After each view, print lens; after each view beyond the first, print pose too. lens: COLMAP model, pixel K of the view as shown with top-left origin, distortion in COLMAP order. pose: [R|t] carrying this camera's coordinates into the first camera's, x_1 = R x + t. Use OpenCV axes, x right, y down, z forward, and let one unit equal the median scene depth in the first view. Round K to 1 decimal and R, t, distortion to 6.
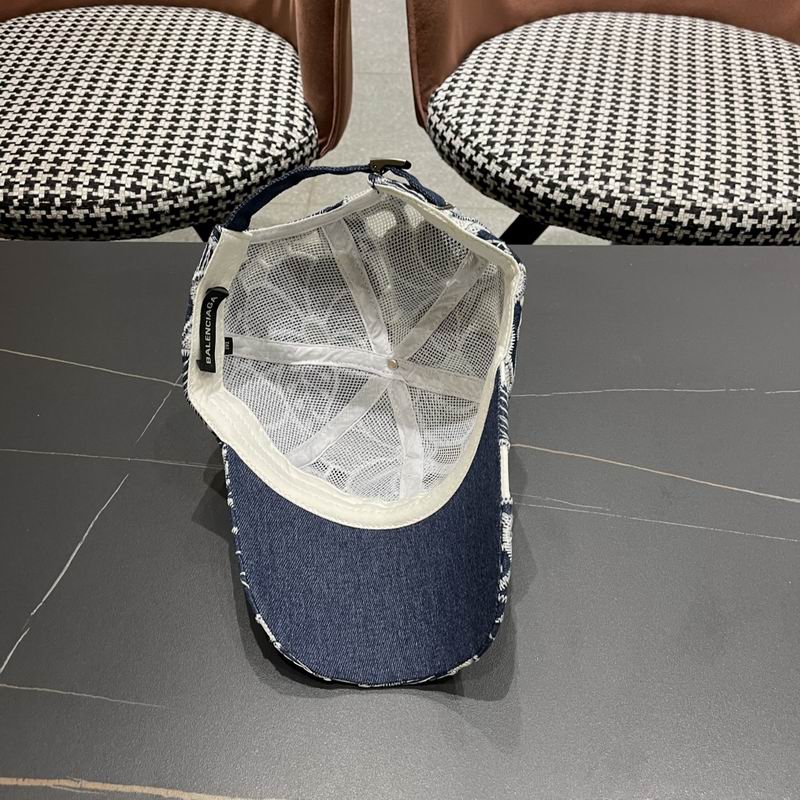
lens RADIAL K [[814.0, 0, 399.0], [0, 814.0, 418.9], [0, 0, 1]] dist [0.004198, 0.000000]
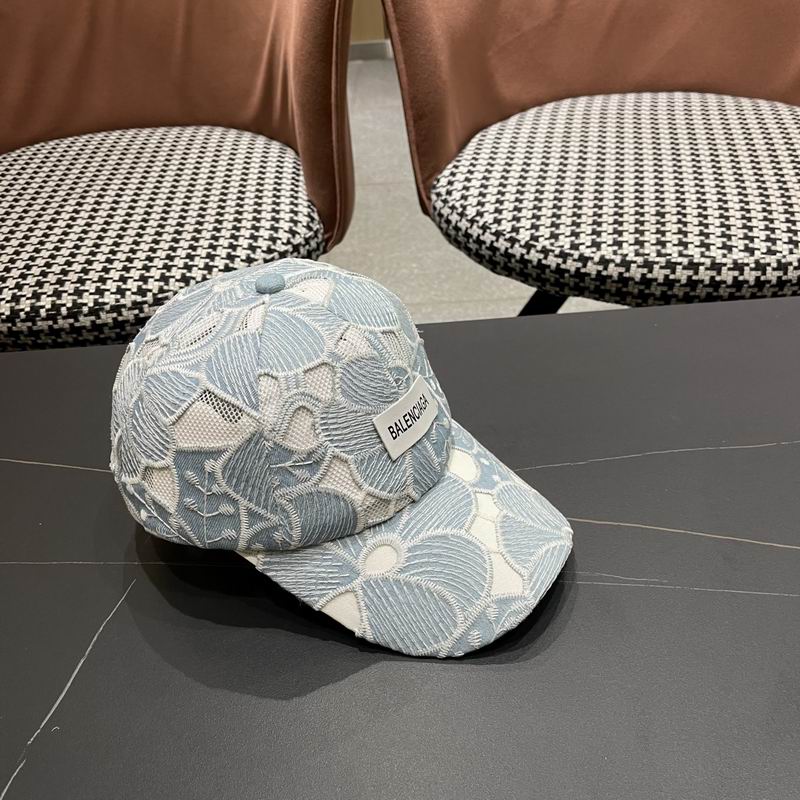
lens RADIAL K [[814.0, 0, 396.7], [0, 814.0, 418.4], [0, 0, 1]] dist [0.004198, 0.000000]
pose [[0.996807, -0.075068, -0.027204, 0.000018], [0.070781, 0.988446, -0.134031, 0.022202], [0.036951, 0.131678, 0.990604, 0.051592]]
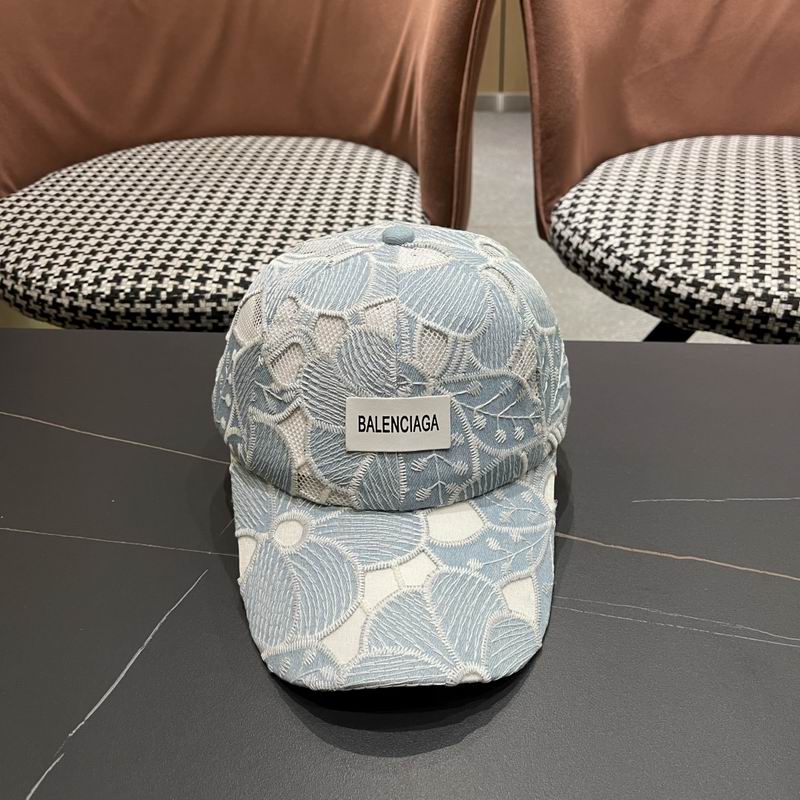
lens RADIAL K [[814.0, 0, 399.8], [0, 814.0, 411.1], [0, 0, 1]] dist [0.004198, 0.000000]
pose [[0.993785, 0.023678, -0.108771, -0.035526], [-0.046176, 0.976768, -0.209263, 0.050688], [0.101290, 0.212986, 0.971791, 0.123859]]
